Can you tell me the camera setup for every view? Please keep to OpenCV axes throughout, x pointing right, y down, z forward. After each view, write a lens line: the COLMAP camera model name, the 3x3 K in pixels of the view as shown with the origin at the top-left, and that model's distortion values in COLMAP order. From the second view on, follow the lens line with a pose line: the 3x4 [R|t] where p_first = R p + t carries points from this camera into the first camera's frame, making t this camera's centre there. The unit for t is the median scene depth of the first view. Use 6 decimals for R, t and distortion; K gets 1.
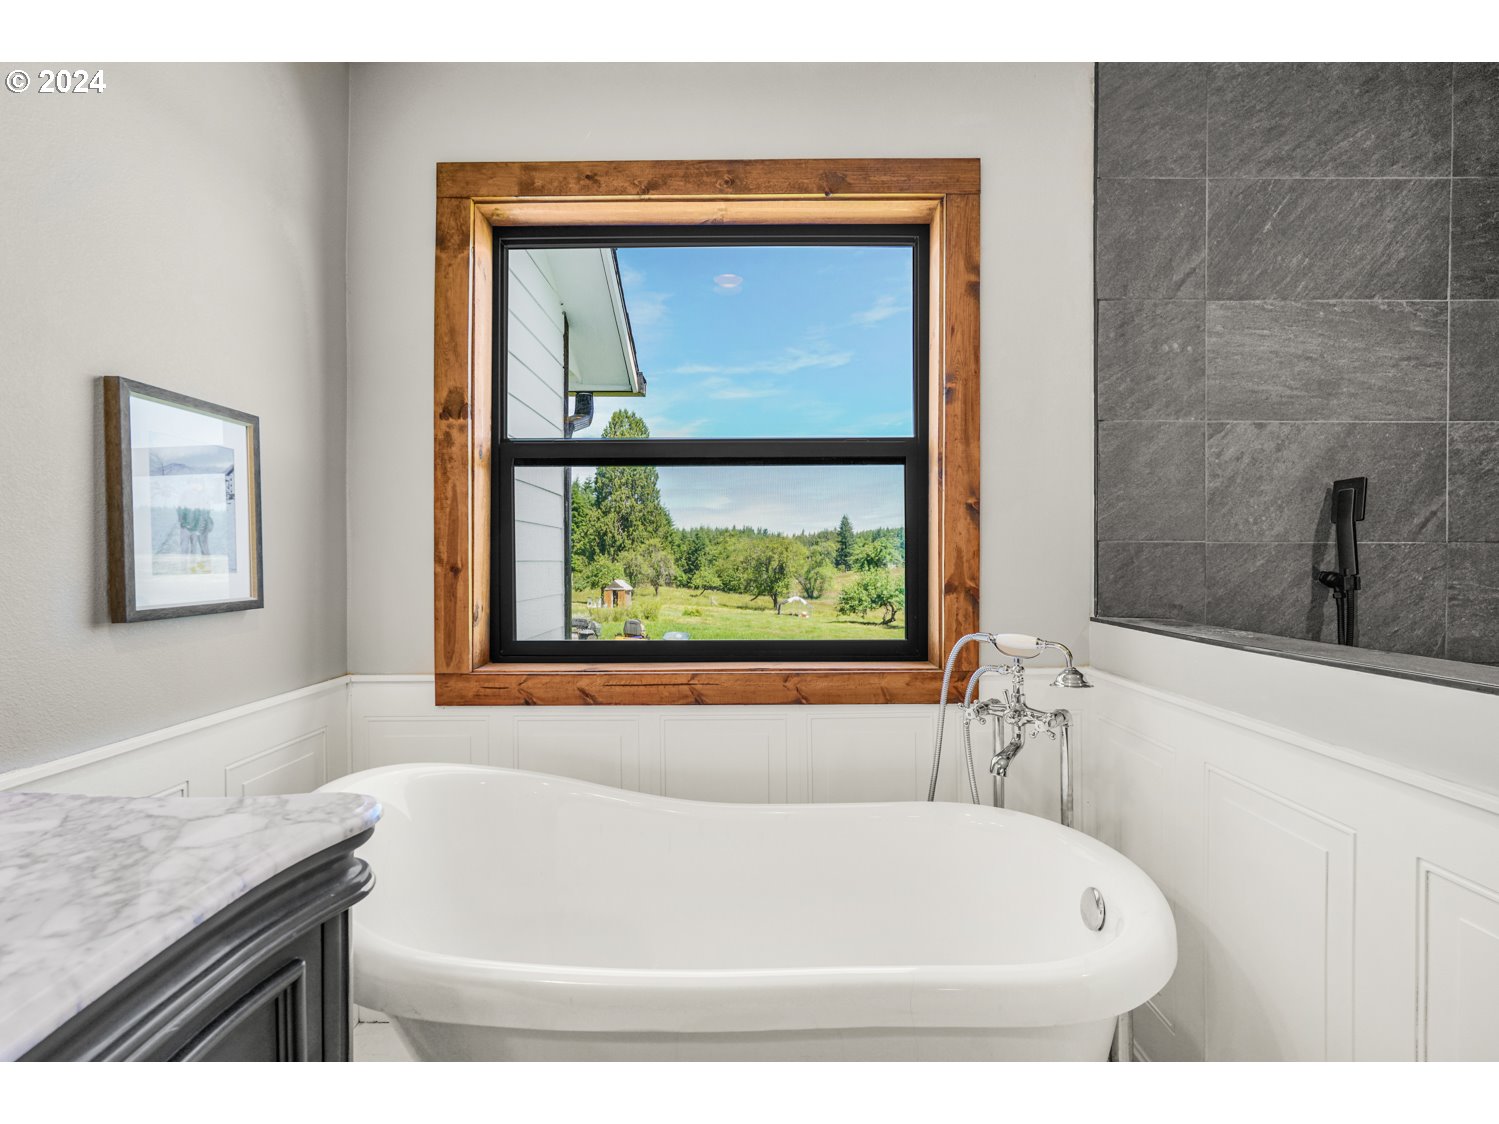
lens RADIAL K [[687.7, 0, 742.7], [0, 687.7, 563.3], [0, 0, 1]] dist [-0.003640, 0.000301]
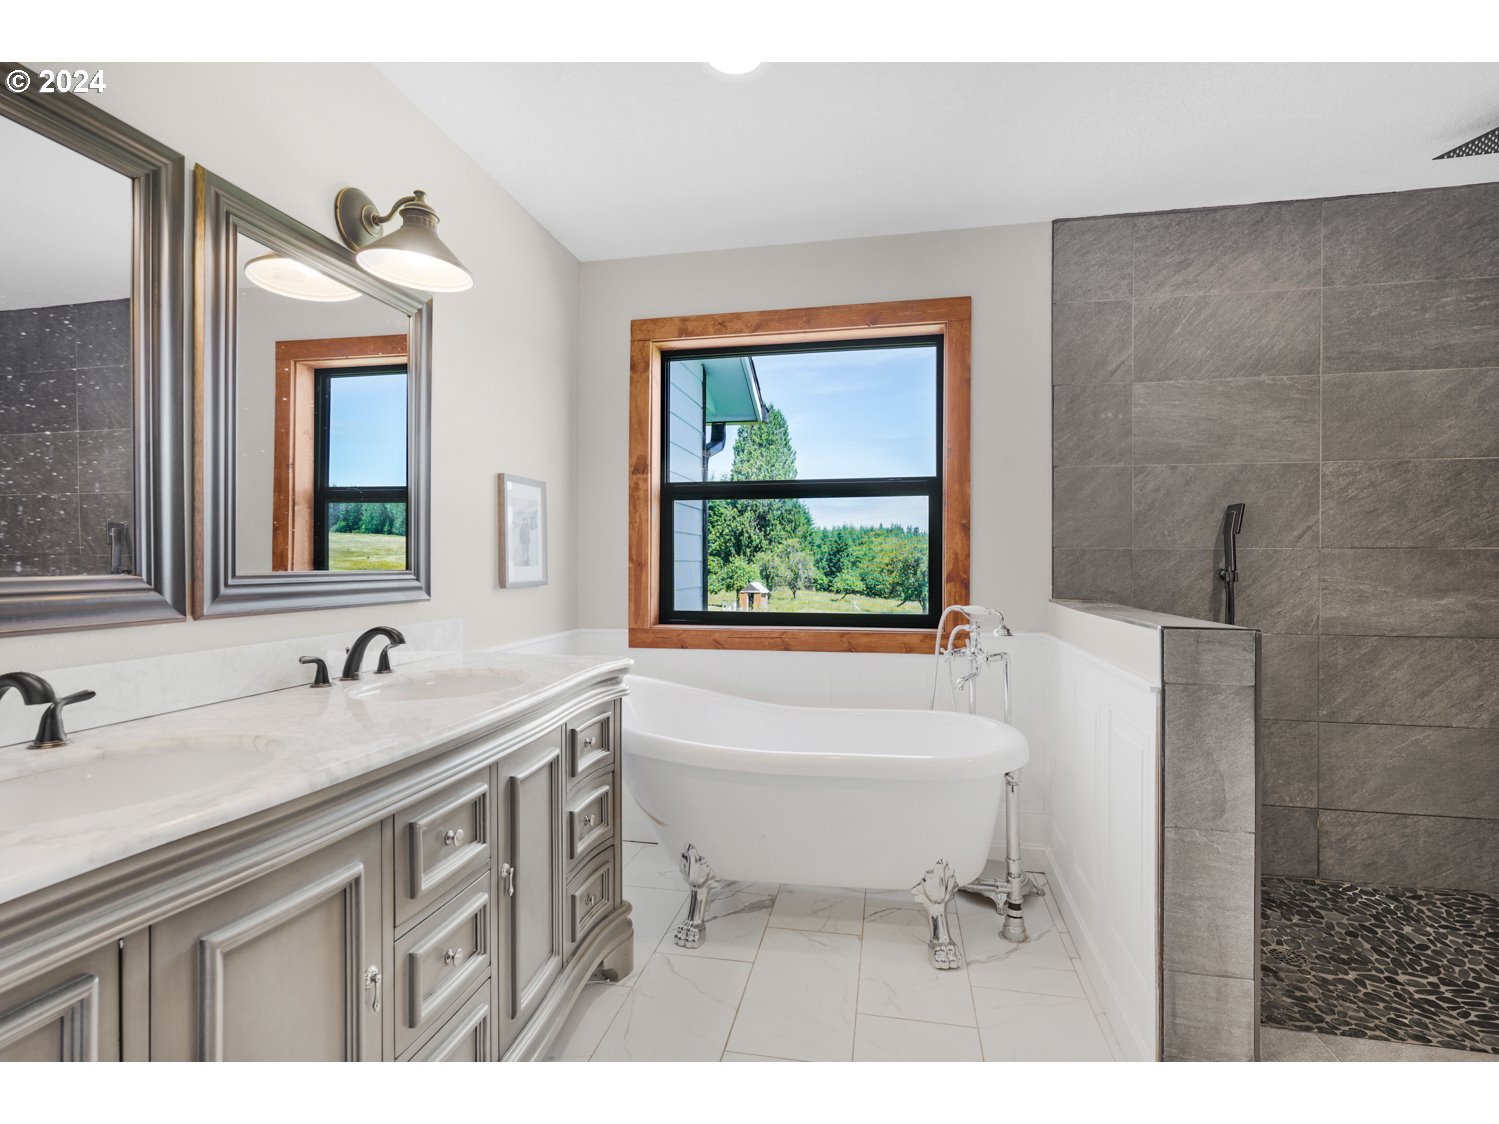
lens RADIAL K [[743.9, 0, 738.8], [0, 743.9, 565.7], [0, 0, 1]] dist [-0.011243, -0.000631]
pose [[0.979938, 0.003525, -0.199269, 0.170011], [-0.003400, 0.999994, 0.000968, 0.007239], [0.199272, -0.000271, 0.979944, -0.707589]]
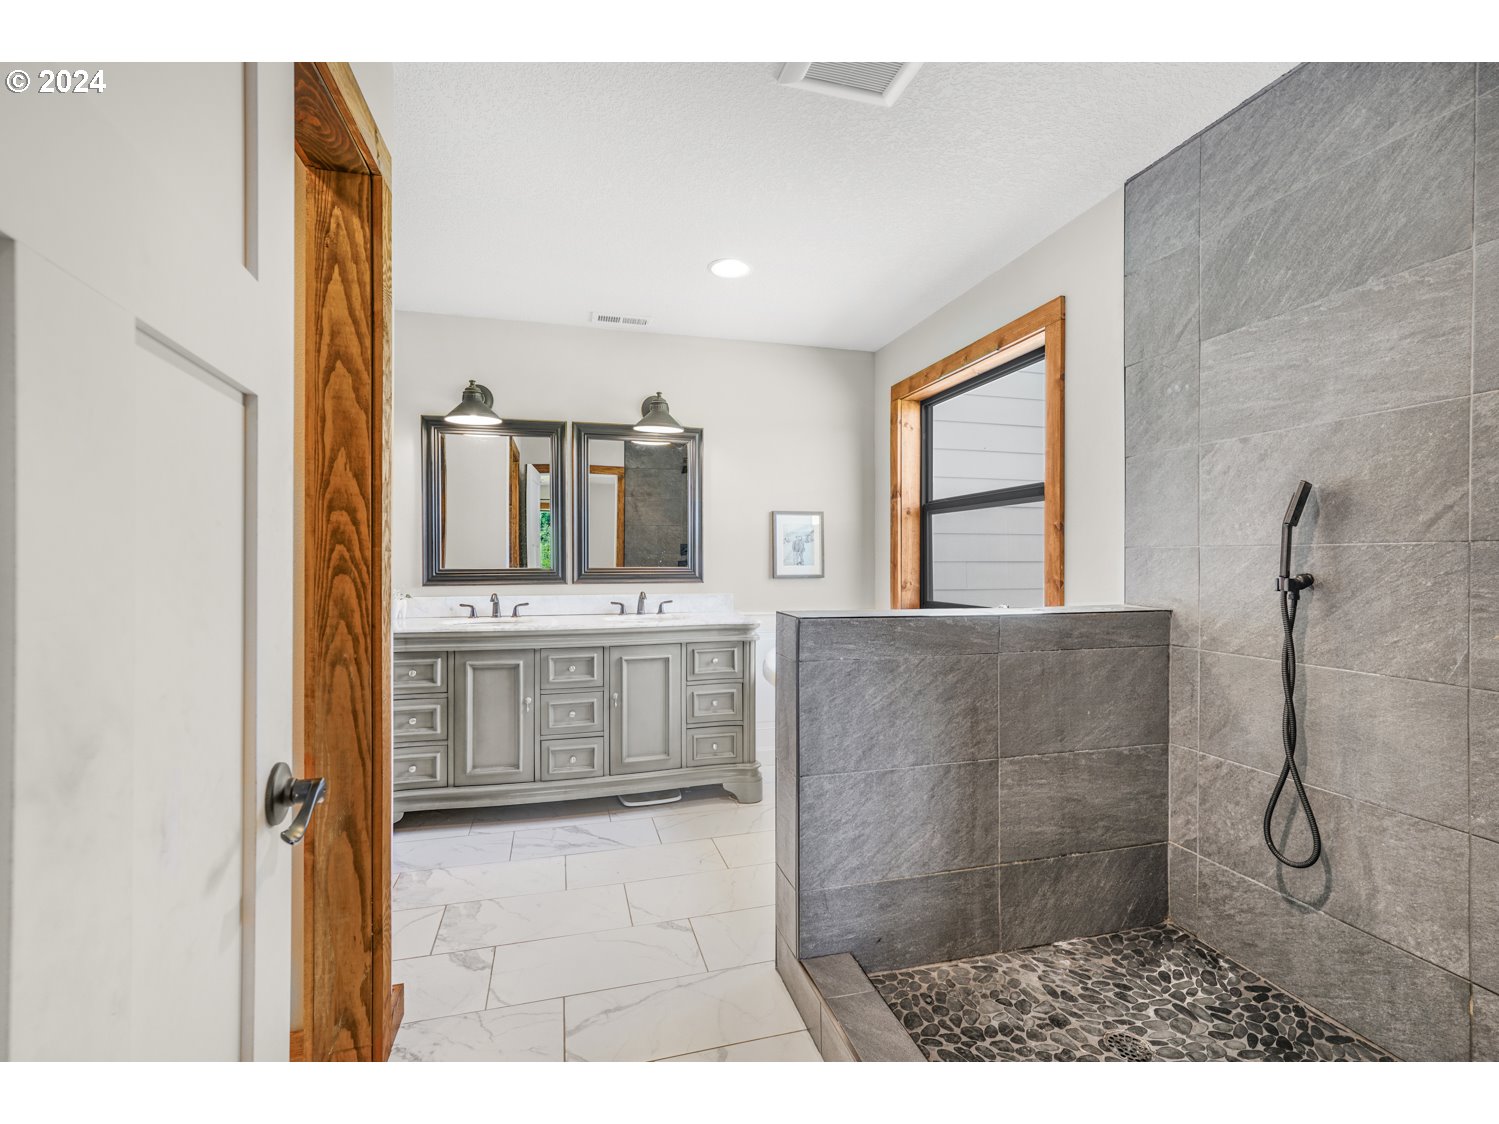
lens RADIAL K [[674.6, 0, 748.4], [0, 674.6, 568.5], [0, 0, 1]] dist [0.000516, 0.000661]
pose [[0.270992, 0.011012, -0.962519, 1.580328], [-0.008695, 0.999922, 0.008992, 0.002274], [0.962542, 0.005932, 0.271067, -0.058592]]
